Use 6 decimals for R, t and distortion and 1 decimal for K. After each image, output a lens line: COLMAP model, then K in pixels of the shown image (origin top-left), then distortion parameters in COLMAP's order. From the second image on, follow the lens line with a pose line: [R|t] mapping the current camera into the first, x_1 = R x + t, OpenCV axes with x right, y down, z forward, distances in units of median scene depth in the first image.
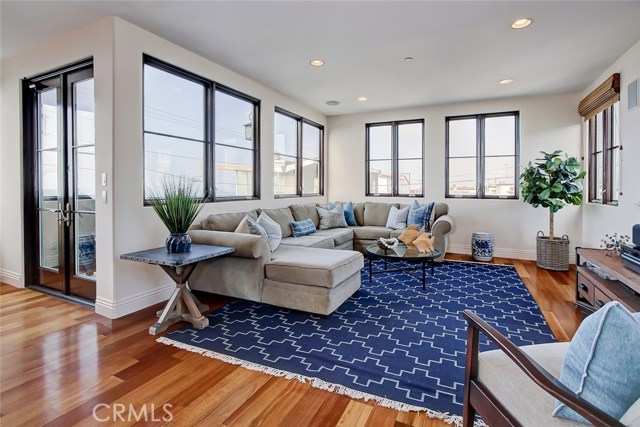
lens RADIAL K [[302.4, 0, 323.8], [0, 302.4, 193.2], [0, 0, 1]] dist [-0.017549, 0.002707]
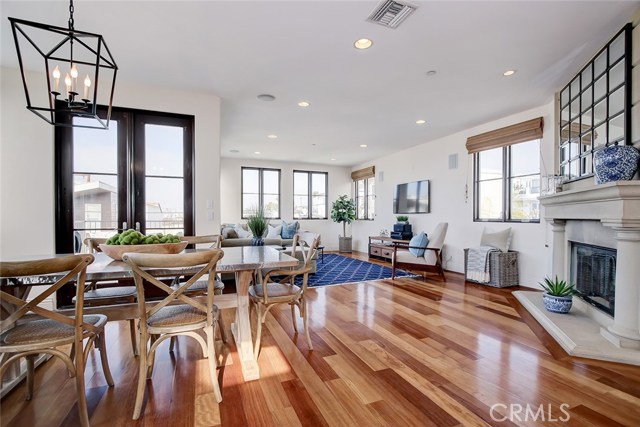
lens RADIAL K [[302.4, 0, 316.5], [0, 302.4, 219.1], [0, 0, 1]] dist [-0.017549, 0.002707]
pose [[0.666892, -0.009994, 0.745087, -0.903524], [0.017476, 0.999845, -0.002232, 0.024733], [-0.744949, 0.014510, 0.666963, -0.229818]]
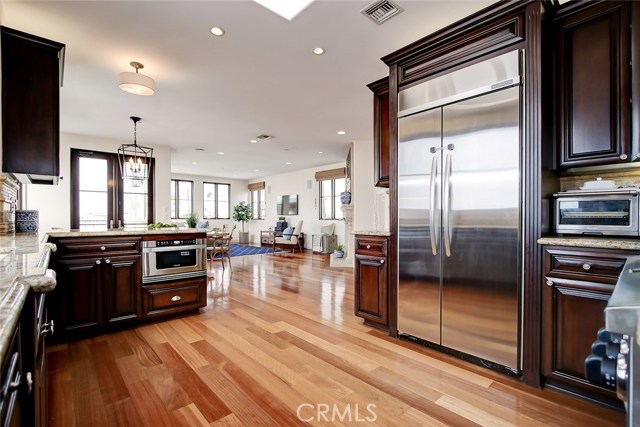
lens RADIAL K [[302.4, 0, 320.0], [0, 302.4, 216.5], [0, 0, 1]] dist [-0.017549, 0.002707]
pose [[0.371532, -0.002004, 0.928418, -1.581617], [0.021526, 0.999747, -0.006457, 0.034285], [-0.928171, 0.022384, 0.371481, -0.703314]]
